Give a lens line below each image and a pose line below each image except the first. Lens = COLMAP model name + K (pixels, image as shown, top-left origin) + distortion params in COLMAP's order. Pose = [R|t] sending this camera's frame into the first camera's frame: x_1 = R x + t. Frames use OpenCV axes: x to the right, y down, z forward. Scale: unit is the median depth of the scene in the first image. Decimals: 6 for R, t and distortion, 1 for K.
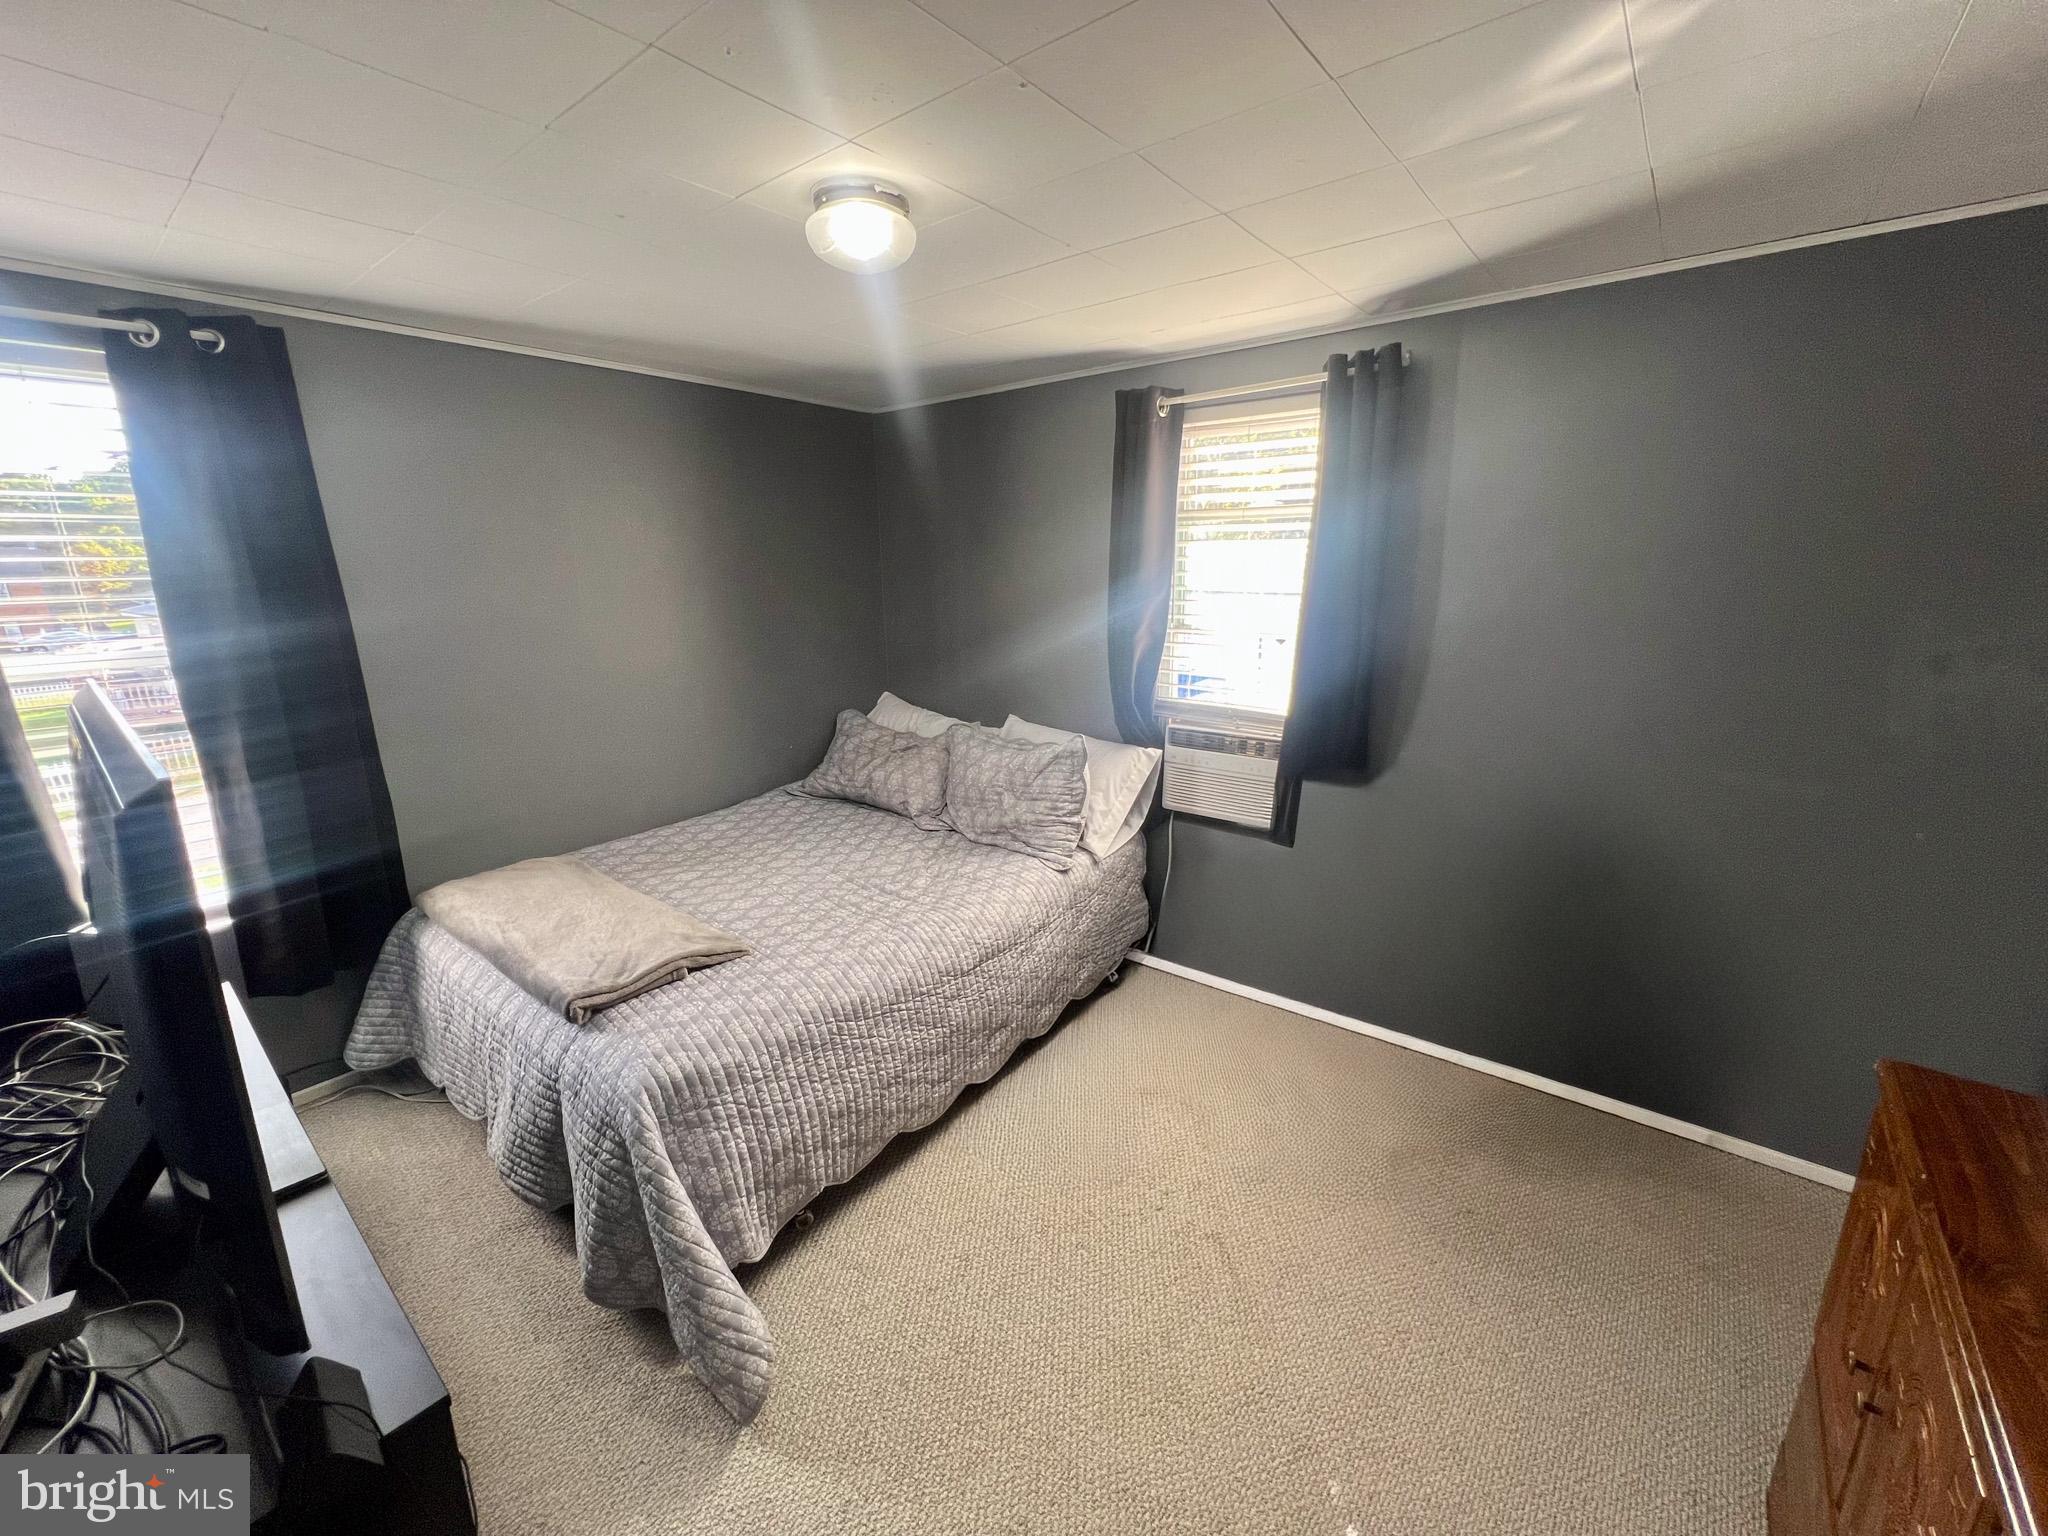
lens RADIAL K [[828.5, 0, 1014.2], [0, 828.5, 767.2], [0, 0, 1]] dist [0.000337, -0.000025]
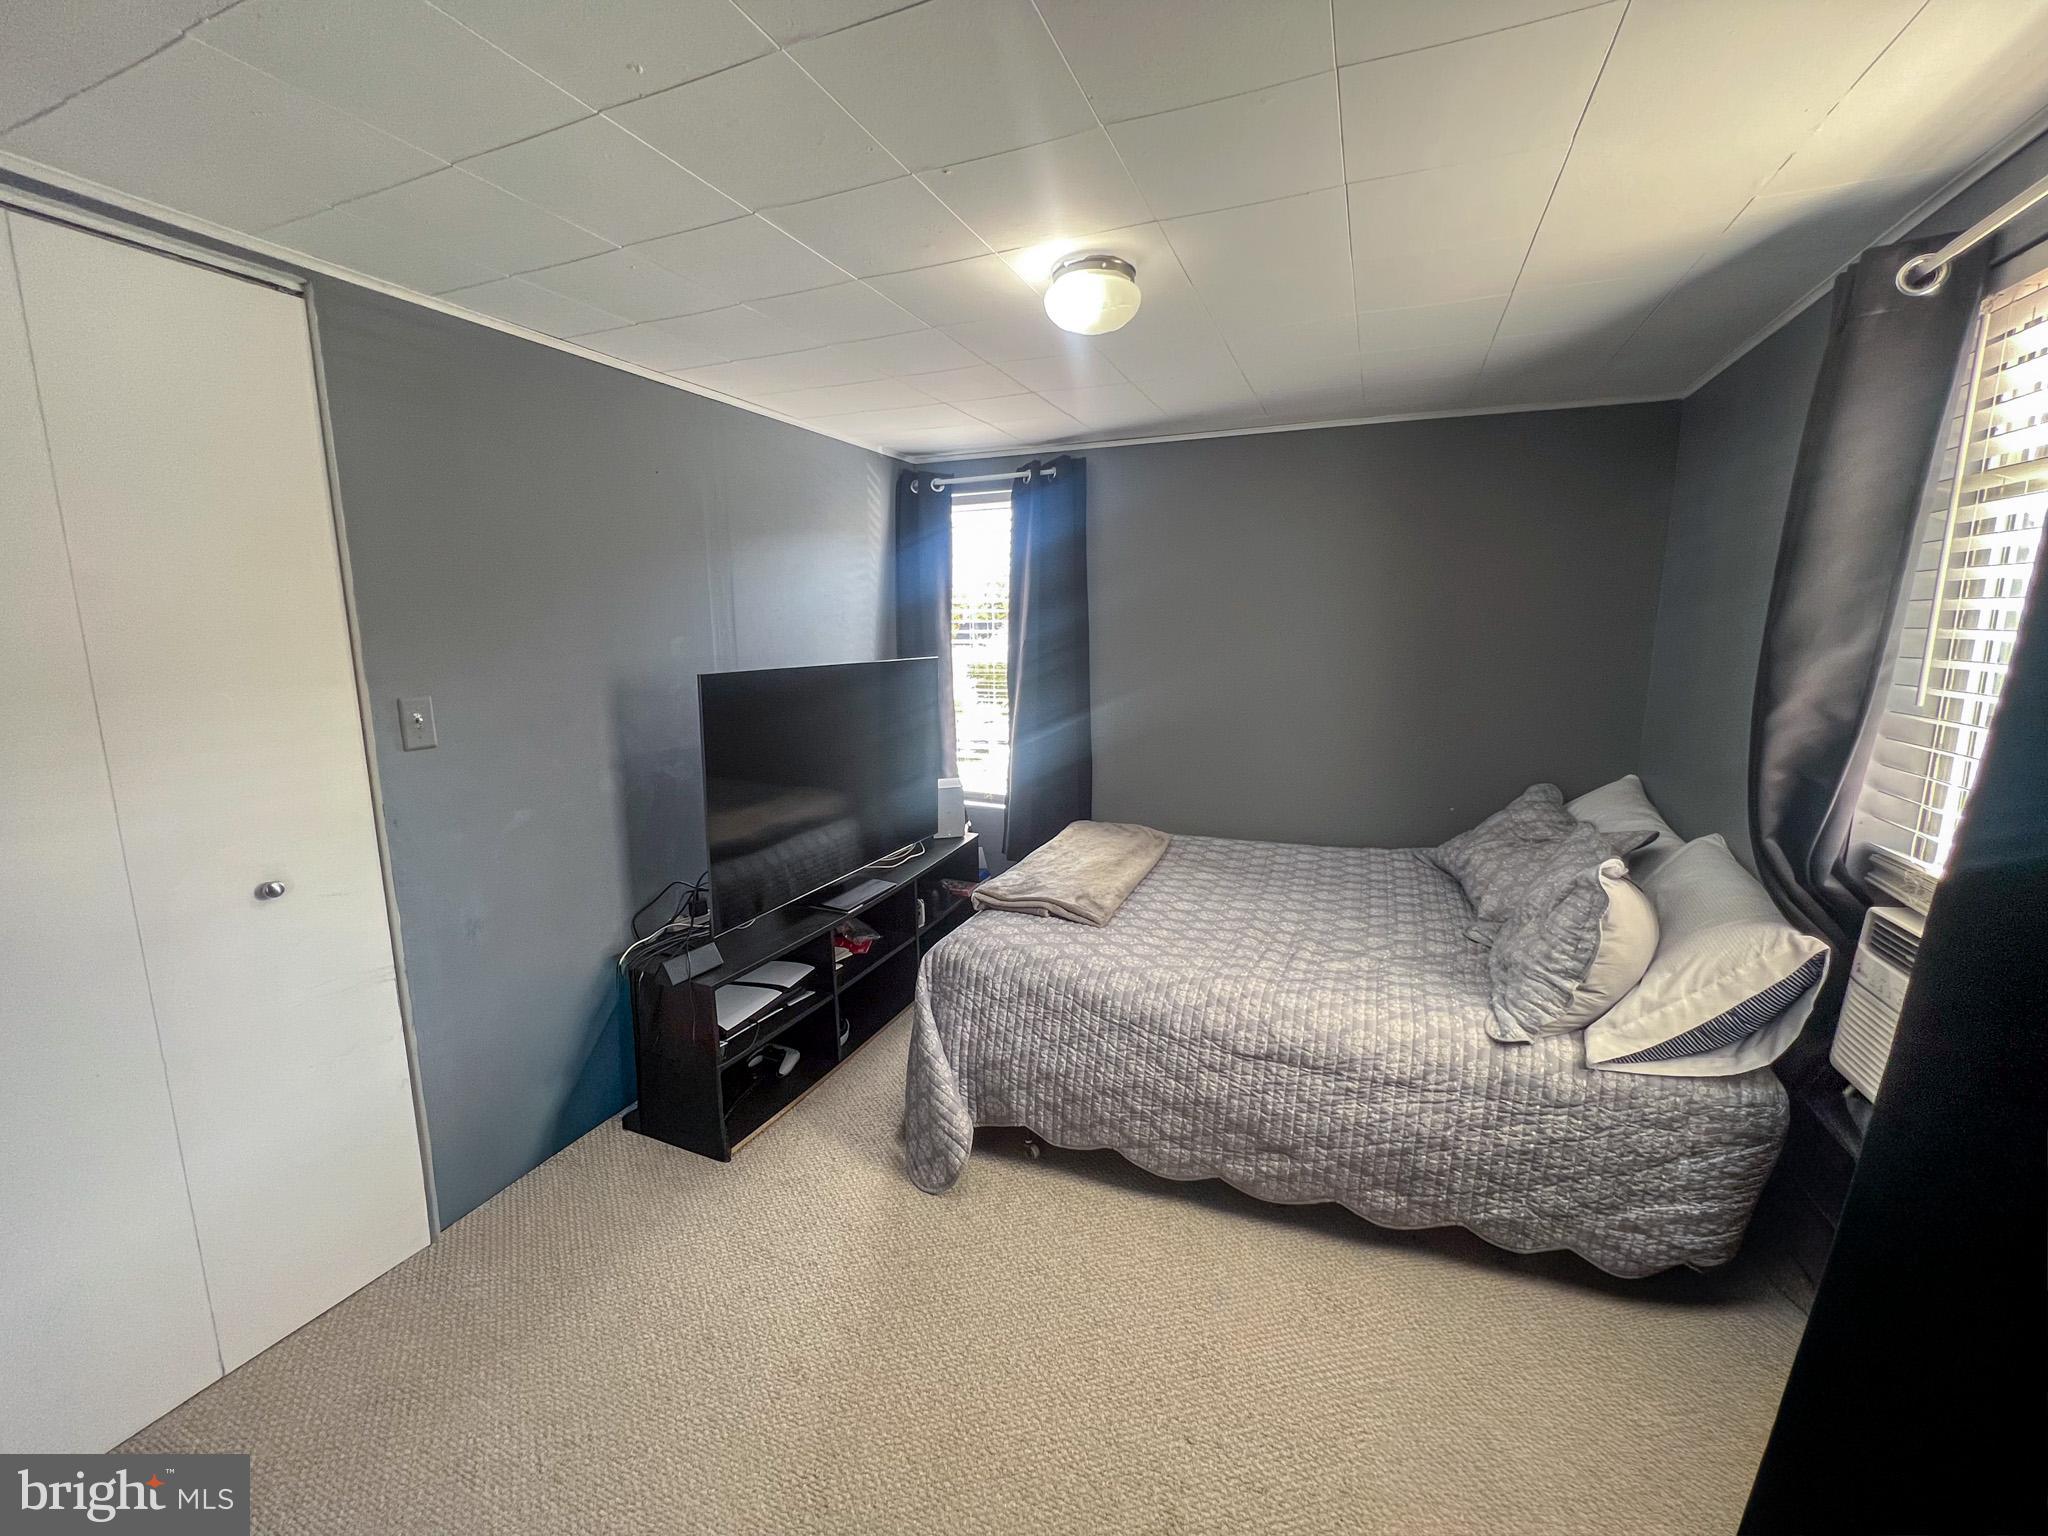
lens RADIAL K [[823.3, 0, 1015.8], [0, 823.3, 766.4], [0, 0, 1]] dist [0.000437, 0.000317]
pose [[0.274252, 0.174527, -0.945688, 0.549863], [-0.235497, 0.965640, 0.109914, -0.072048], [0.932377, 0.192562, 0.305929, 0.389766]]
